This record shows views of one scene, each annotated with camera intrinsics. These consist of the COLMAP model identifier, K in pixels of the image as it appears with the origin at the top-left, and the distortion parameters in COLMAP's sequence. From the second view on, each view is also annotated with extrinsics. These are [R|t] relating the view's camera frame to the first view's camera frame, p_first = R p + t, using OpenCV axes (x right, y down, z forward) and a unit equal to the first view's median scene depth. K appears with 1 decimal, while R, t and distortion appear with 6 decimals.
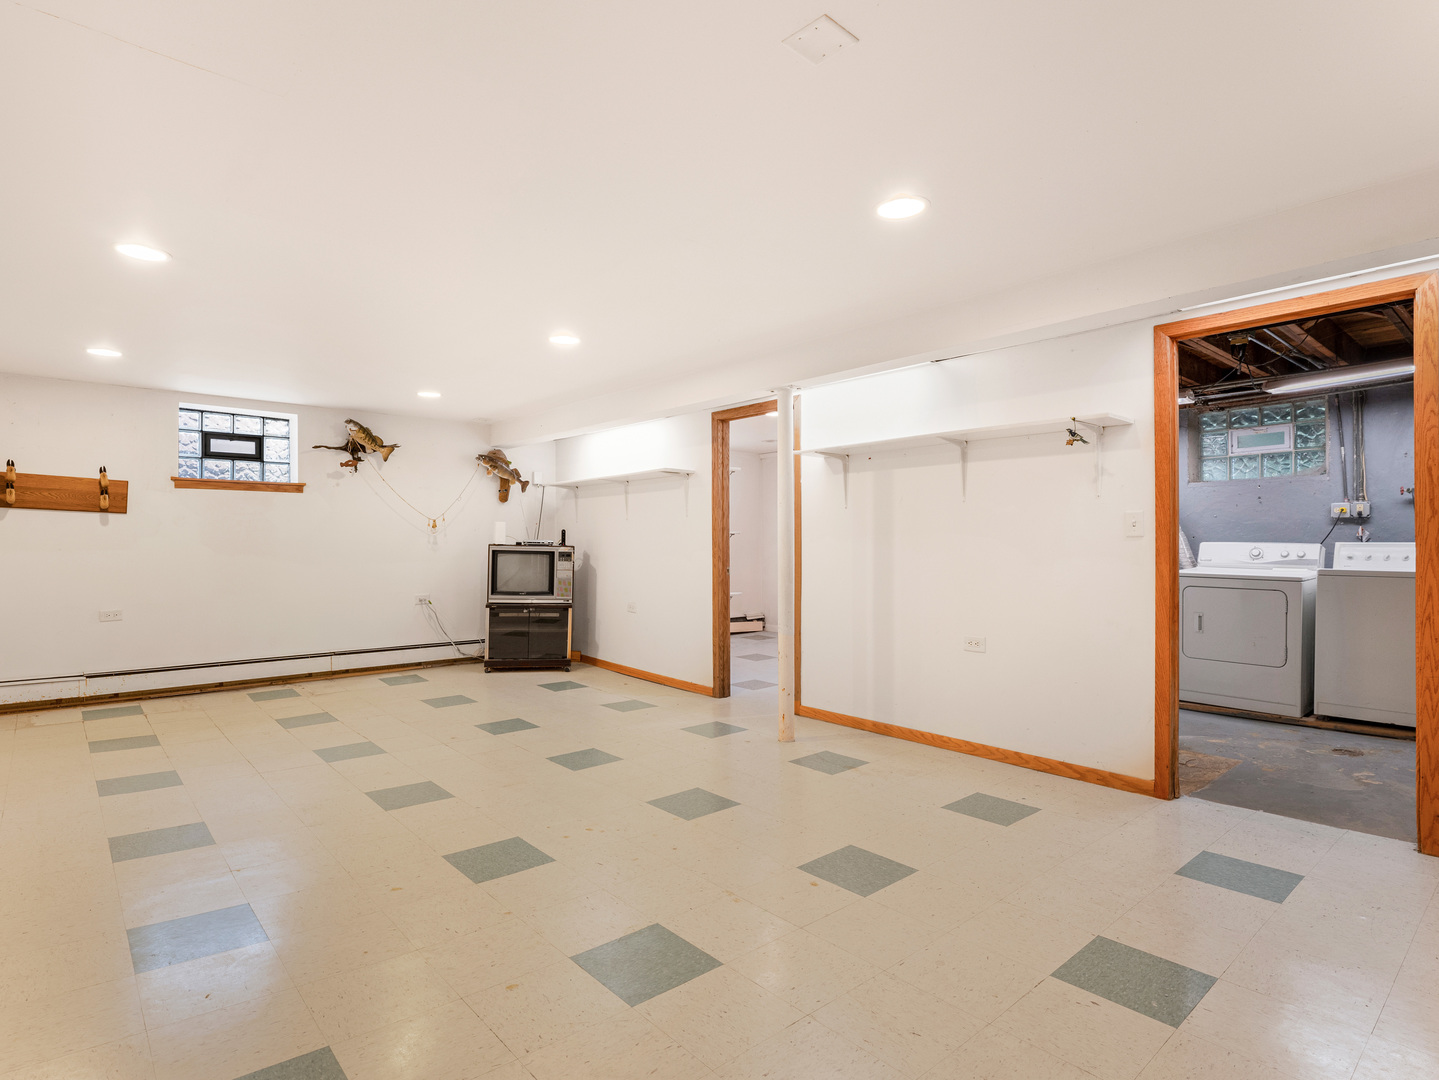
lens RADIAL K [[759.4, 0, 713.3], [0, 759.4, 543.2], [0, 0, 1]] dist [-0.001165, 0.000395]
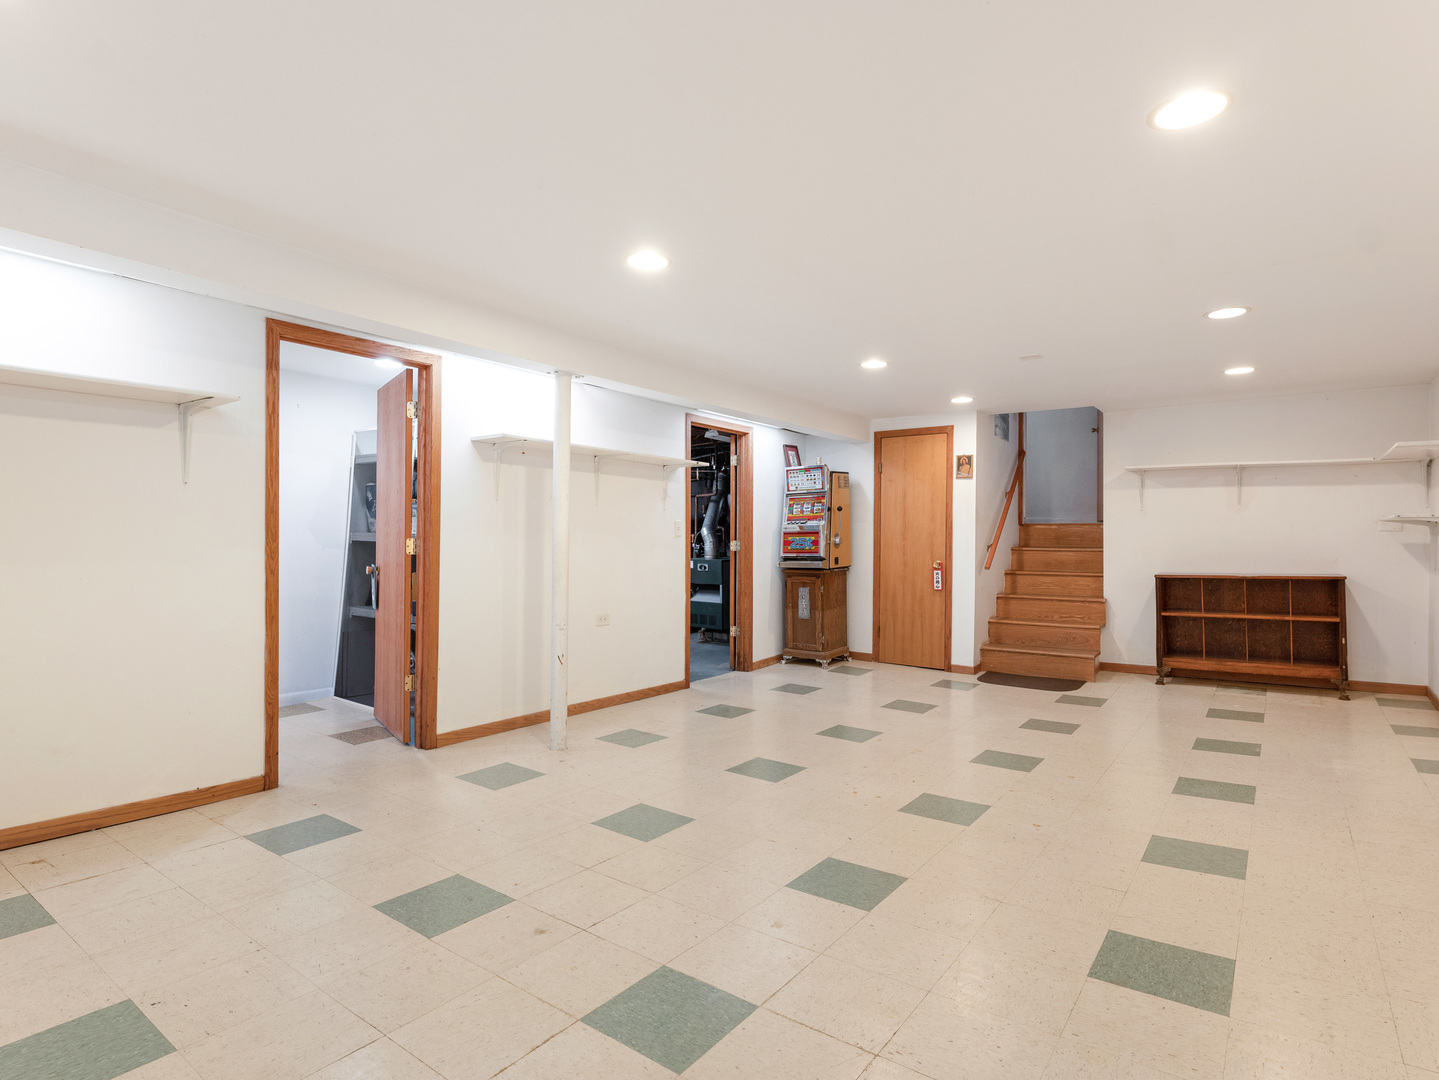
lens RADIAL K [[759.4, 0, 714.6], [0, 759.4, 538.8], [0, 0, 1]] dist [-0.001165, 0.000395]
pose [[-0.204642, 0.003351, 0.978831, -0.966485], [-0.005658, 0.999973, -0.004607, 0.004362], [-0.978821, -0.006481, -0.204618, 1.130941]]
